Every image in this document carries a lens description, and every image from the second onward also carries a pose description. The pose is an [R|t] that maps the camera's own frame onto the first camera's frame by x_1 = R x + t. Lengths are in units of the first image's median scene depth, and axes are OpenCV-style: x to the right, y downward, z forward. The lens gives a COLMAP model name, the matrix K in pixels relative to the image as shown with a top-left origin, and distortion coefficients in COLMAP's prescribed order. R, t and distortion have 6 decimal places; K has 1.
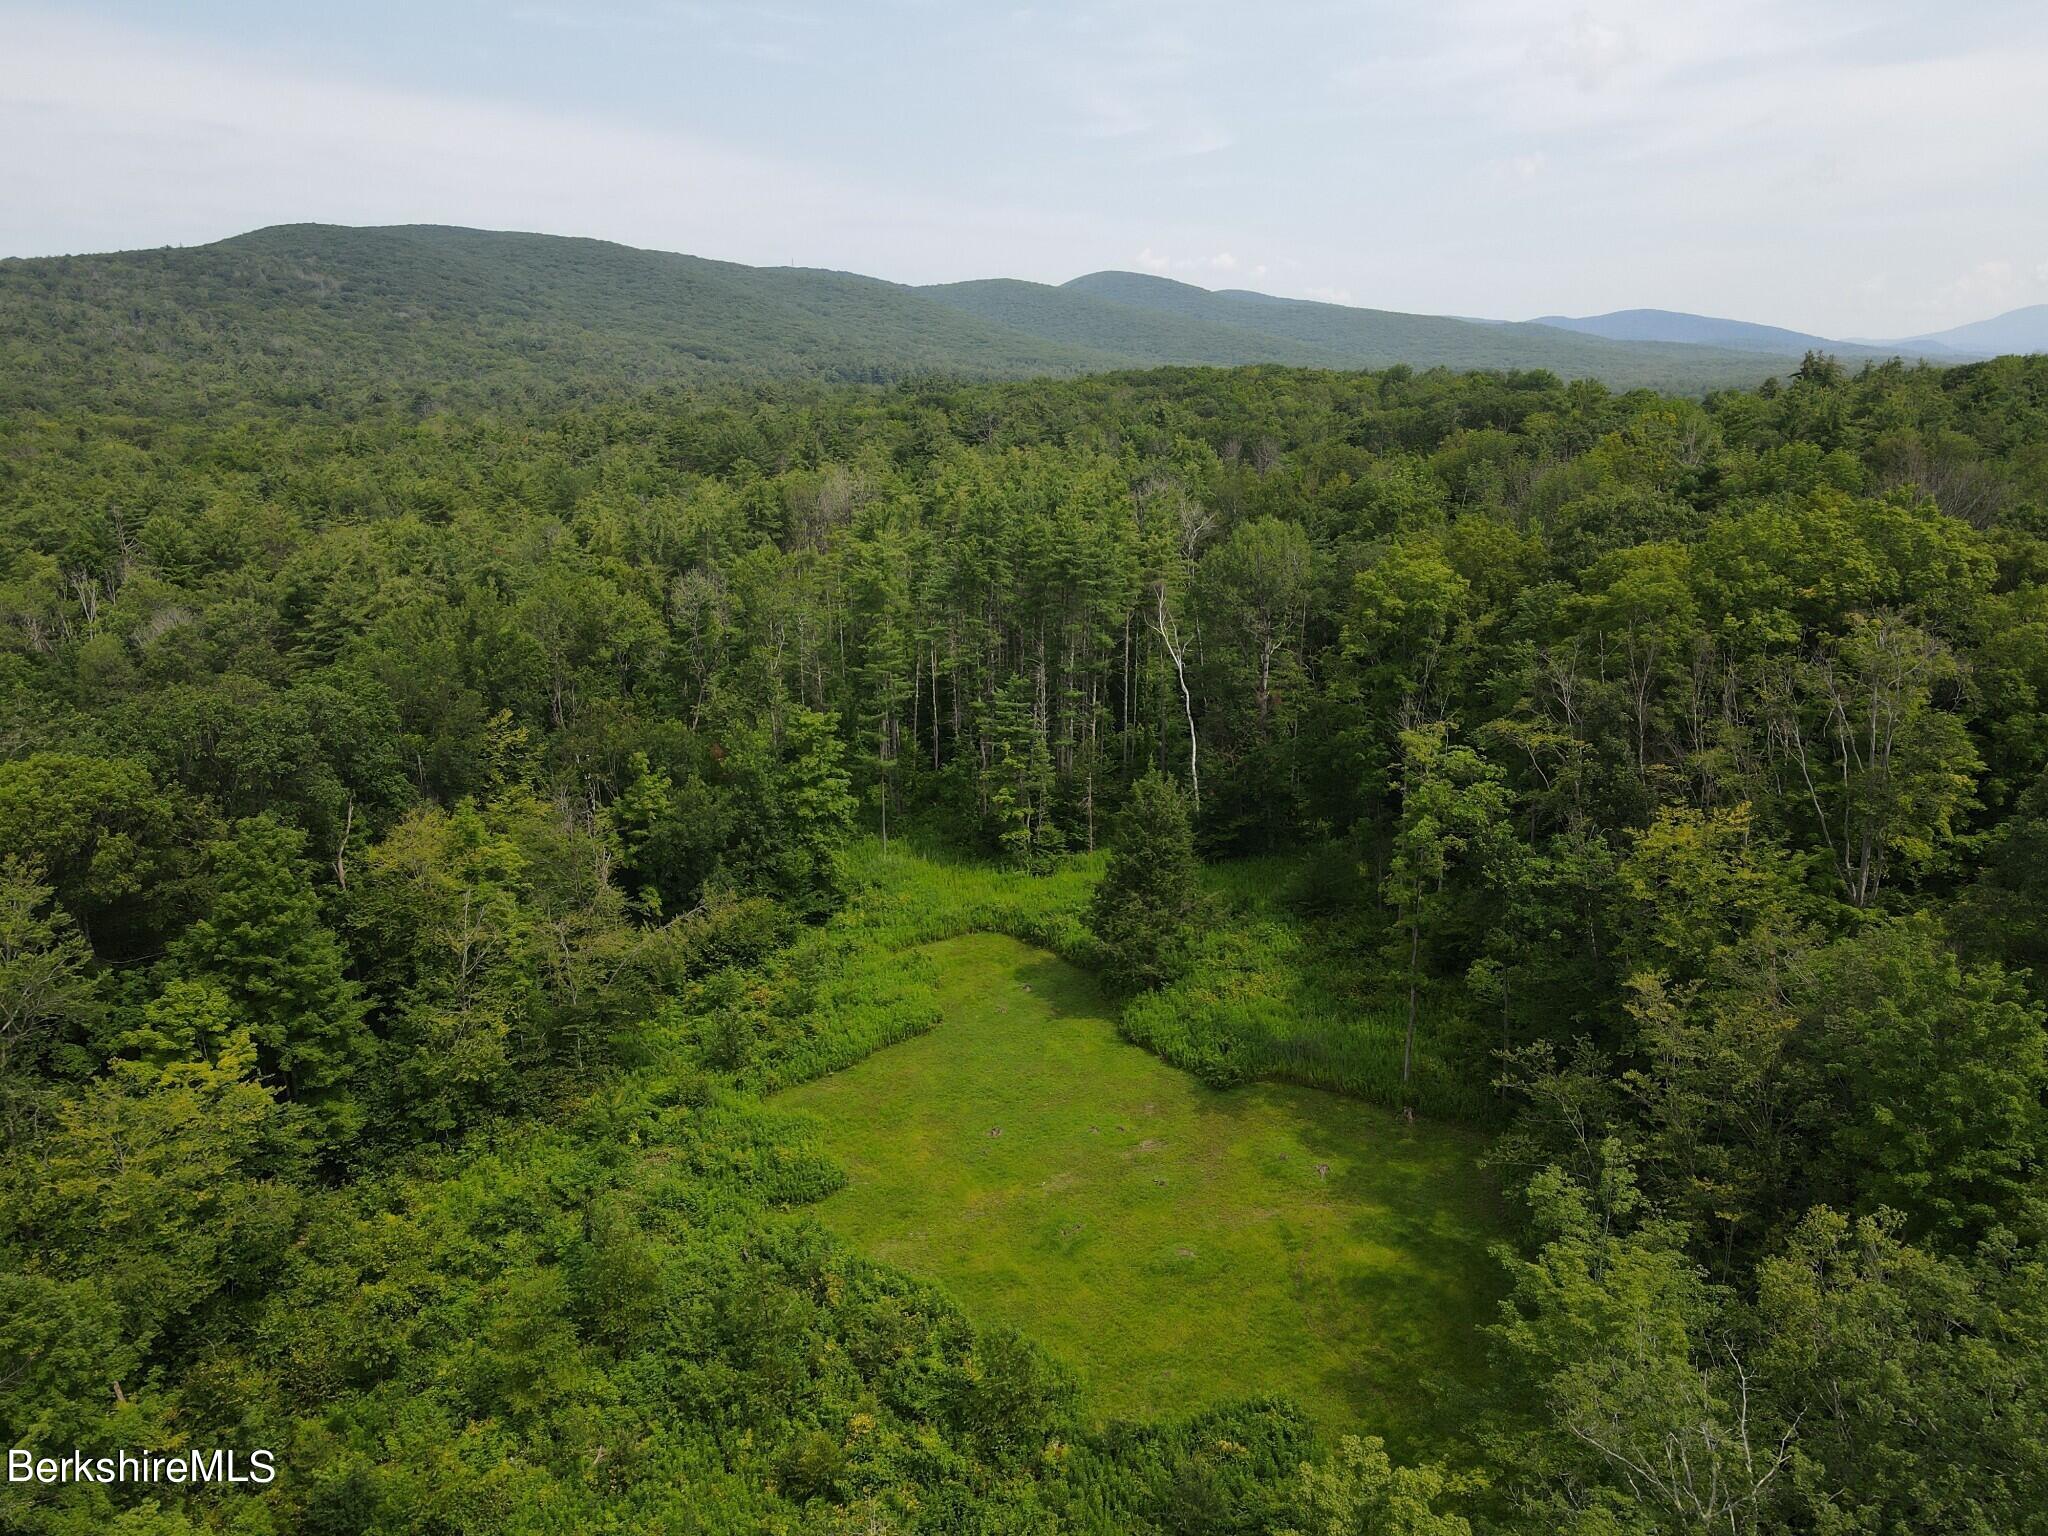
lens RADIAL K [[1507.0, 0, 1030.5], [0, 1507.0, 770.9], [0, 0, 1]] dist [0.009948, 0.011421]
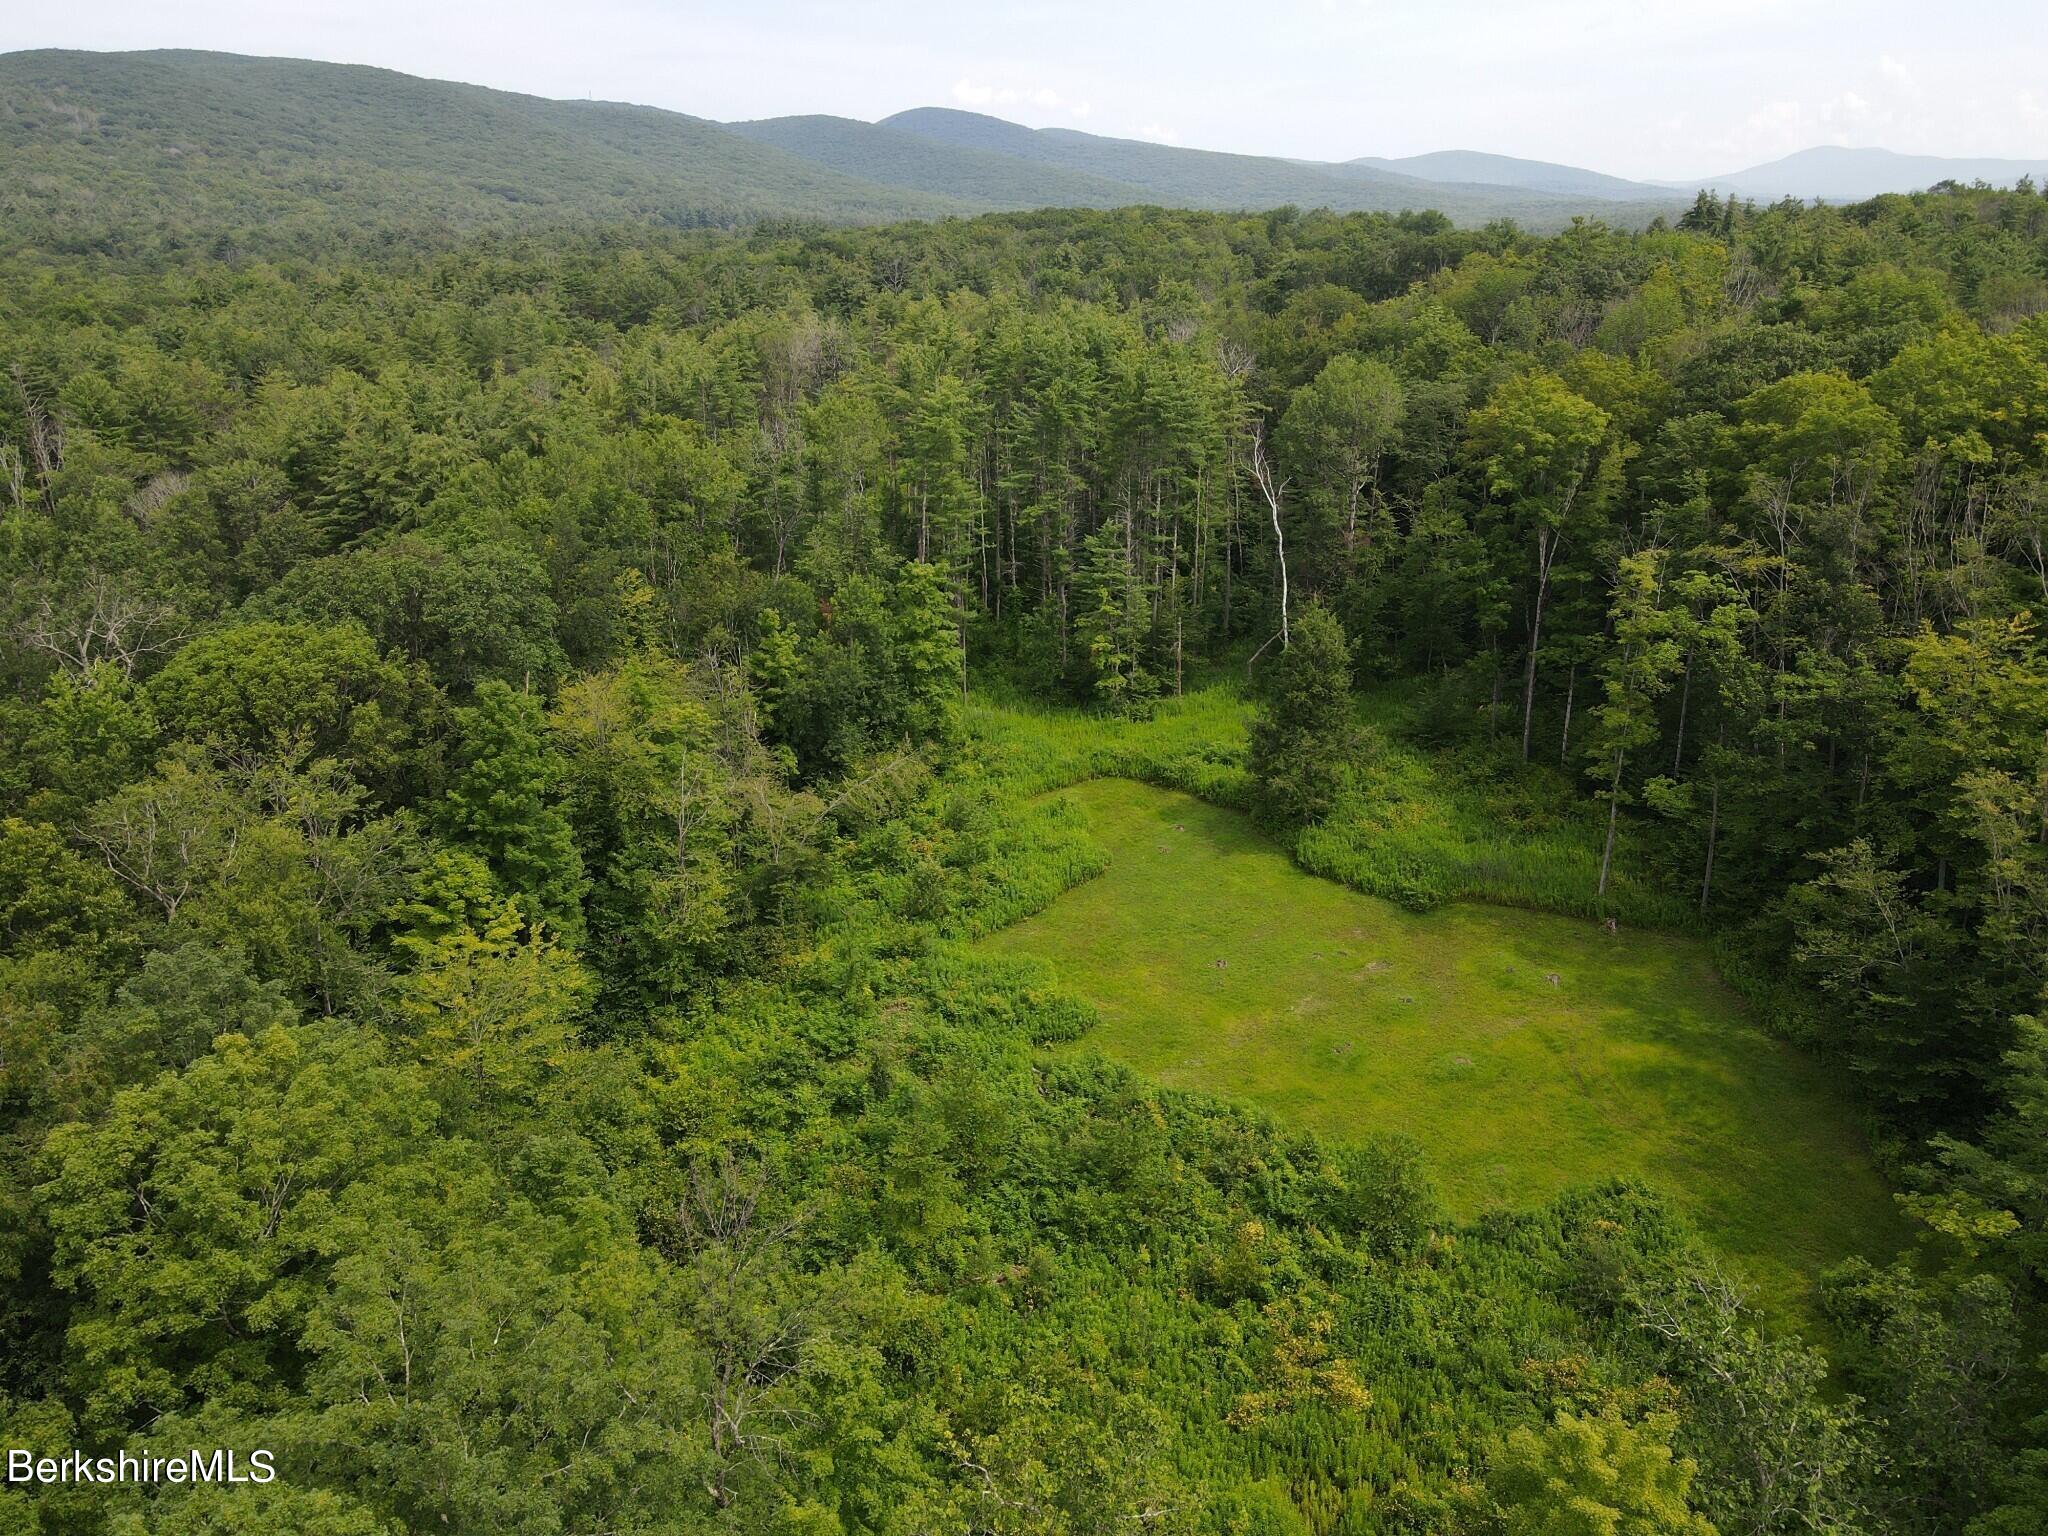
lens RADIAL K [[1507.0, 0, 1030.5], [0, 1507.0, 770.9], [0, 0, 1]] dist [0.009948, 0.011421]
pose [[0.993140, -0.042653, 0.108874, -0.207733], [0.032269, 0.994914, 0.095418, 0.004607], [-0.112390, -0.091250, 0.989465, 0.004869]]
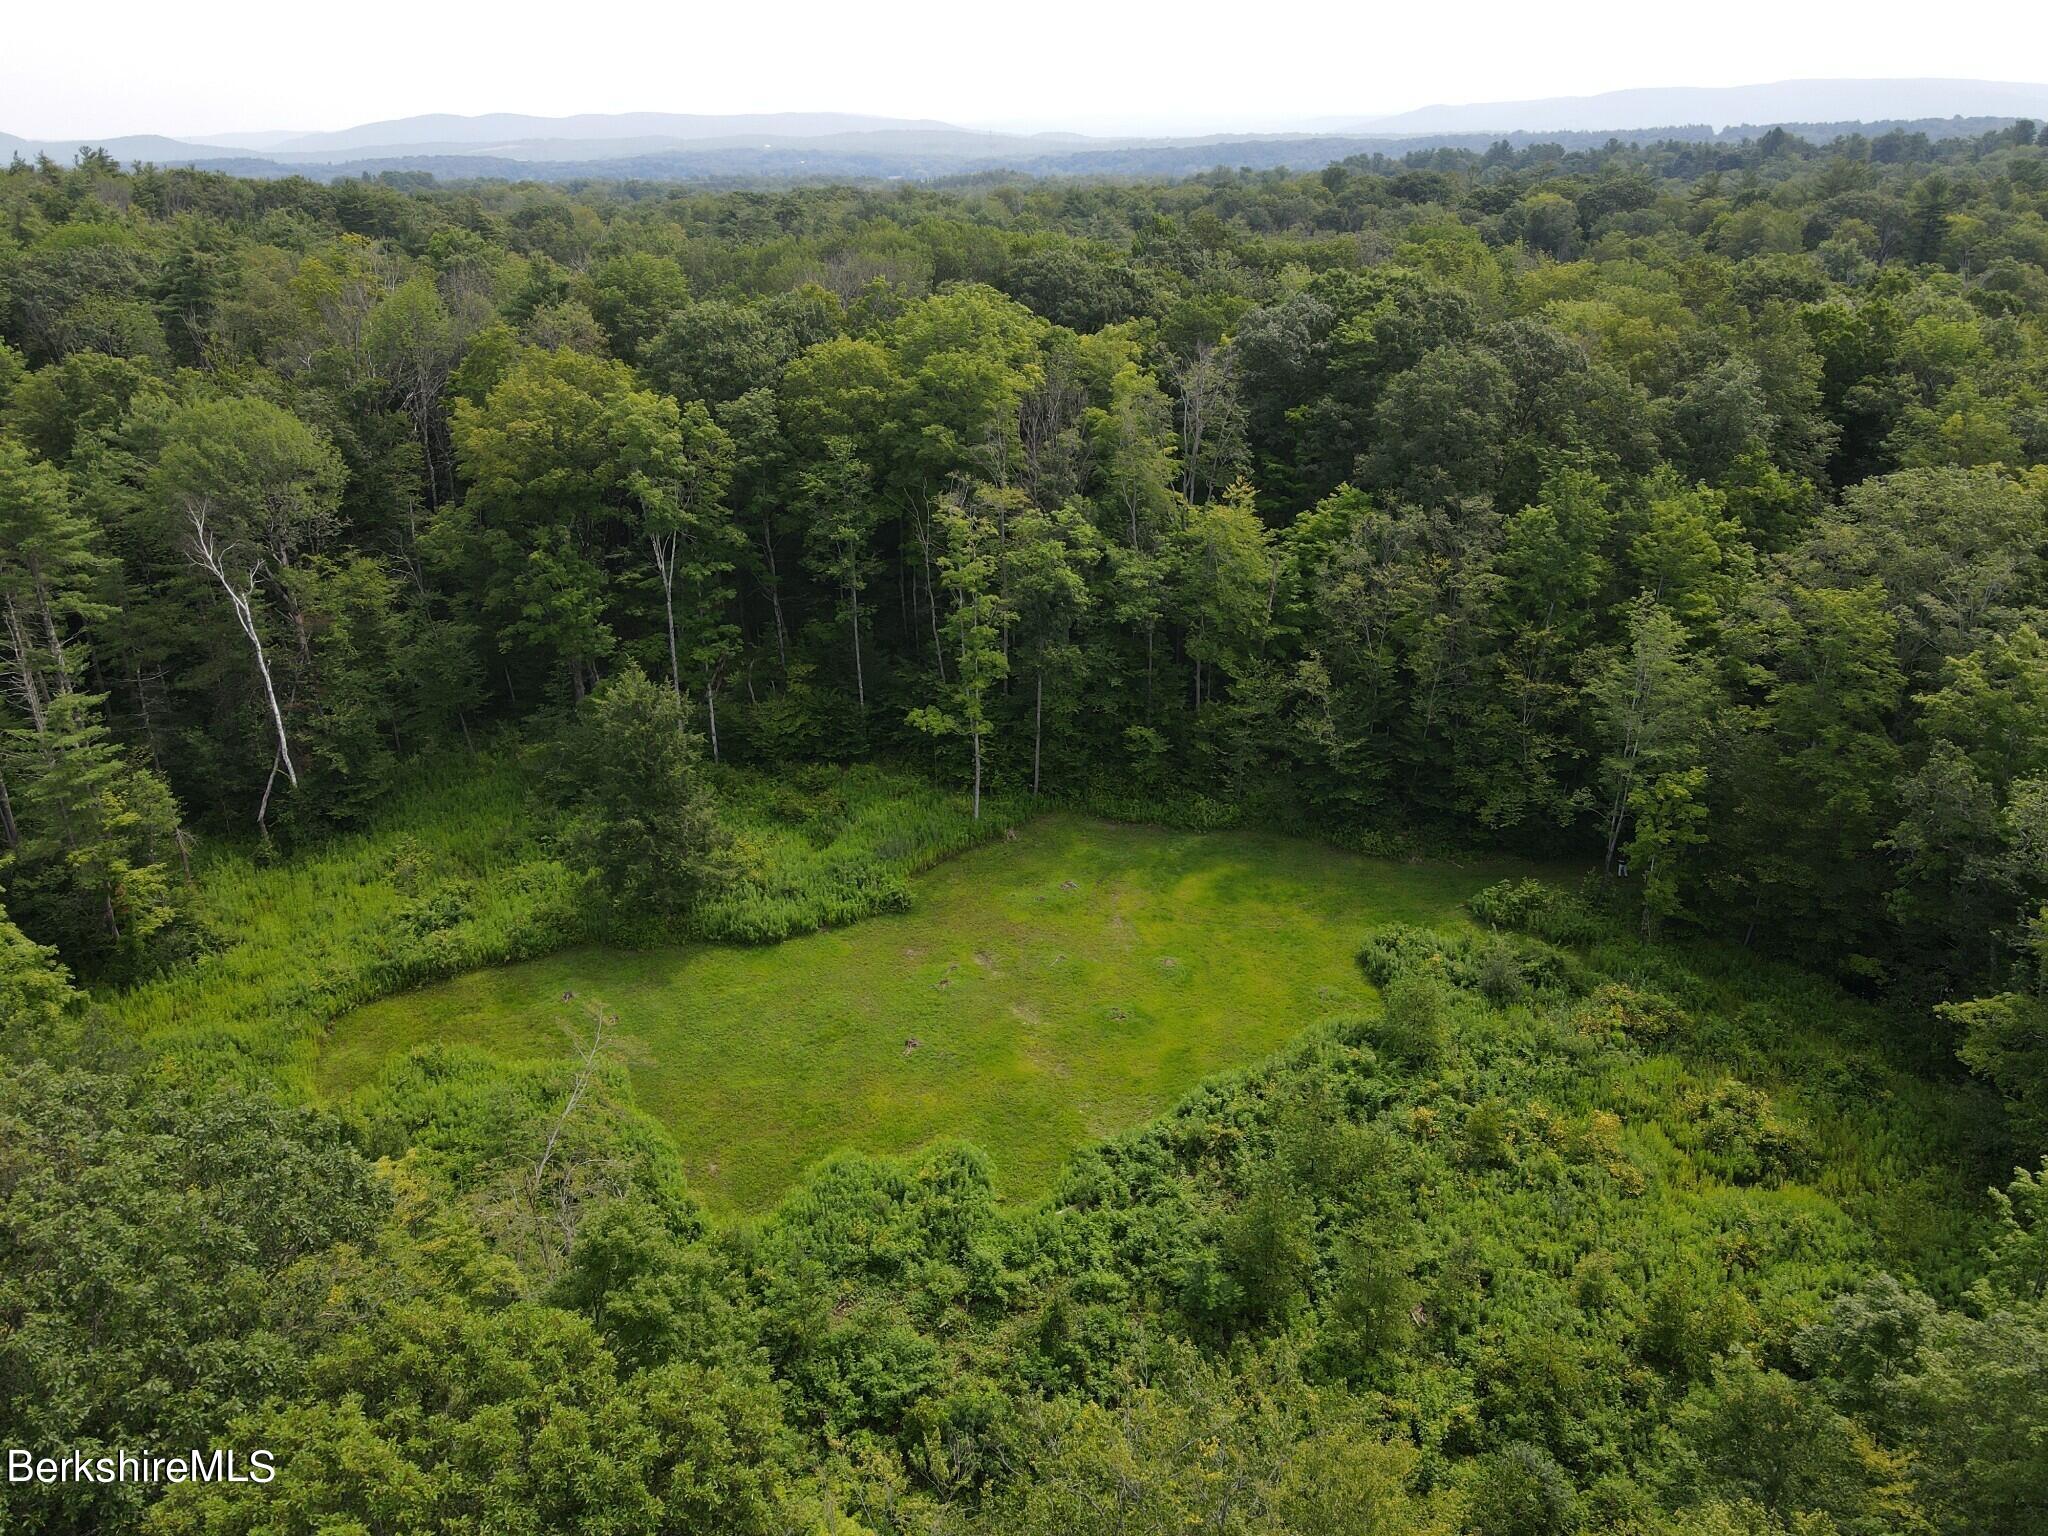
lens RADIAL K [[1507.0, 0, 1030.5], [0, 1507.0, 770.9], [0, 0, 1]] dist [0.009948, 0.011421]
pose [[0.143897, -0.366357, 0.919280, -0.624007], [0.268432, 0.908570, 0.320071, -0.143157], [-0.952490, 0.200707, 0.229083, 0.557430]]
